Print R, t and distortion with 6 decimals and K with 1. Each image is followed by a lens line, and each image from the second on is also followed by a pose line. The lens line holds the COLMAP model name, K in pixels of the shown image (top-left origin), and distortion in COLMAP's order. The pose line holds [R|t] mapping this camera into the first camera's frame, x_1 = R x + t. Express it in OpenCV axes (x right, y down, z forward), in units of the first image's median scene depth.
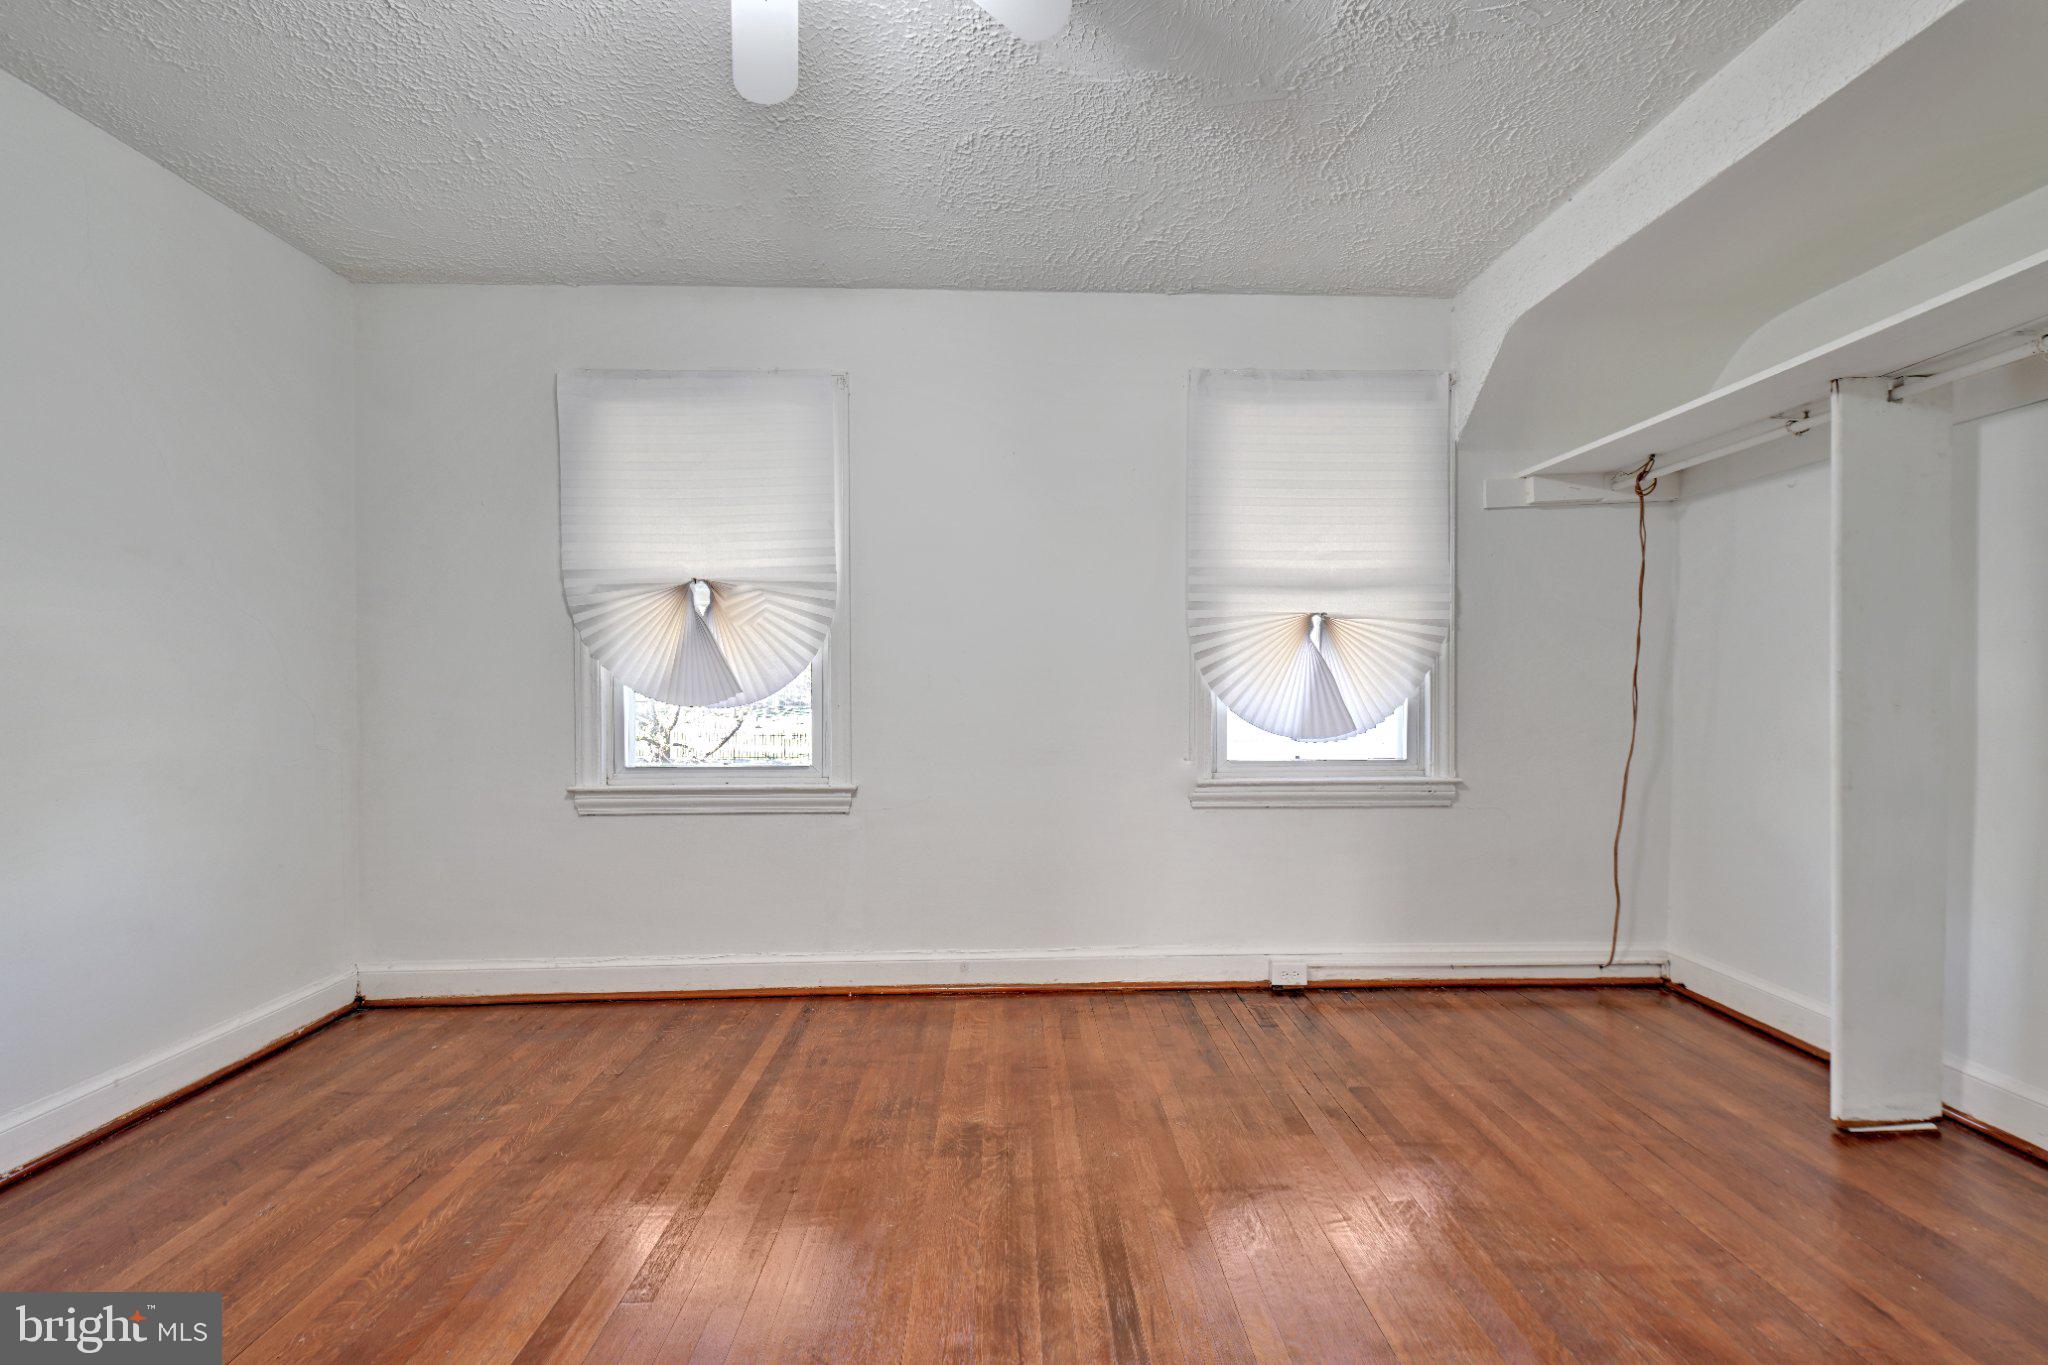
lens RADIAL K [[802.5, 0, 1030.5], [0, 802.5, 697.4], [0, 0, 1]] dist [-0.000908, -0.000420]
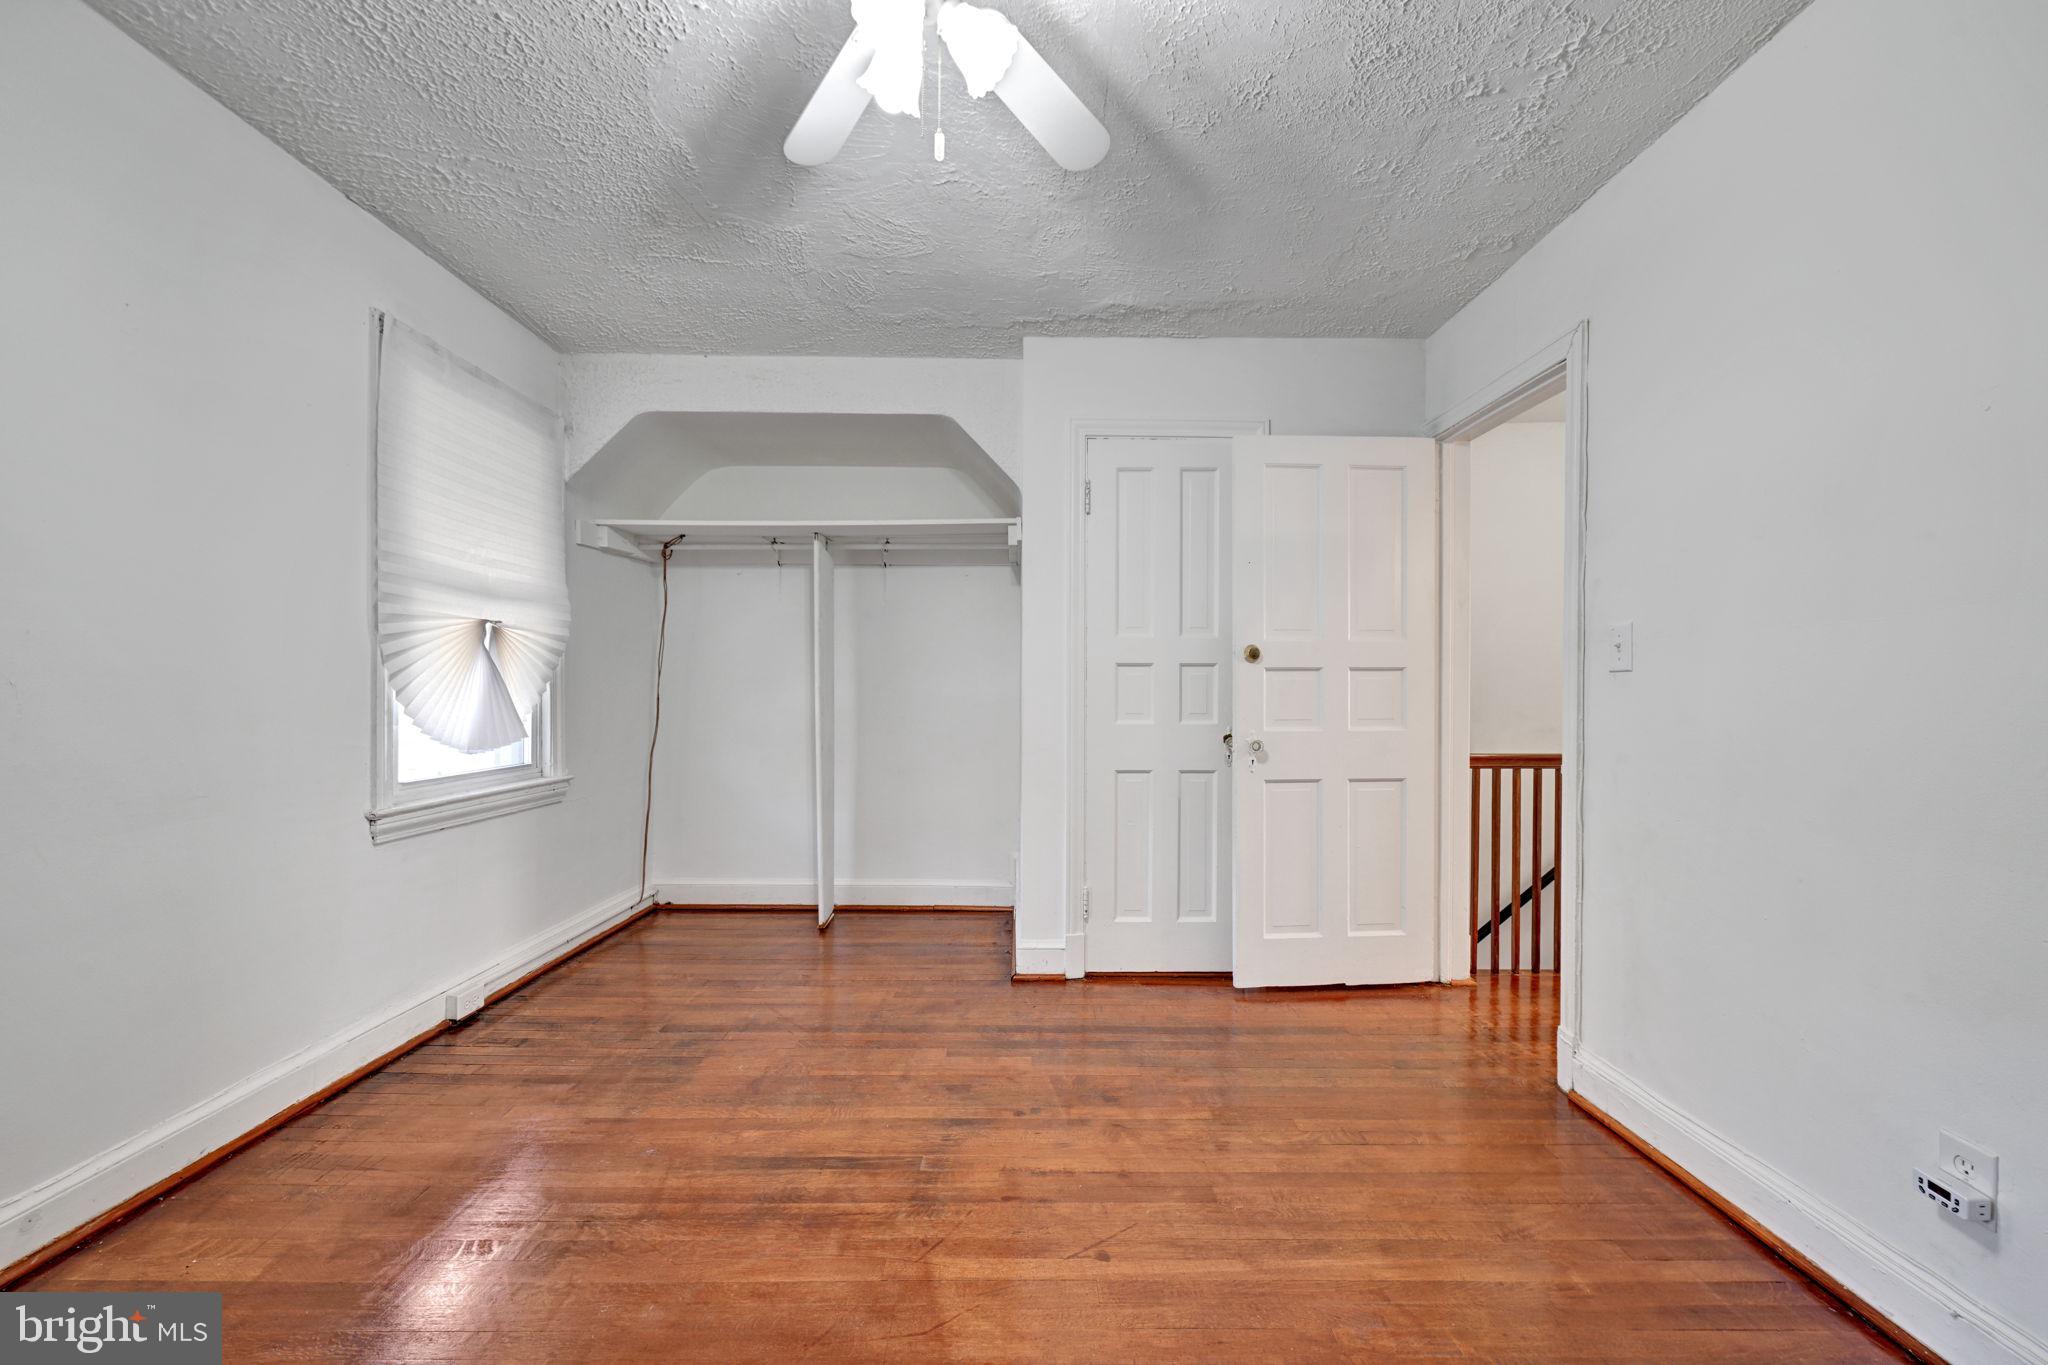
lens RADIAL K [[802.5, 0, 1030.5], [0, 802.5, 697.4], [0, 0, 1]] dist [-0.000908, -0.000420]
pose [[0.016264, -0.004101, 0.999859, -0.608931], [0.013556, 0.999901, 0.003881, -0.006013], [-0.999776, 0.013491, 0.016318, 0.325578]]
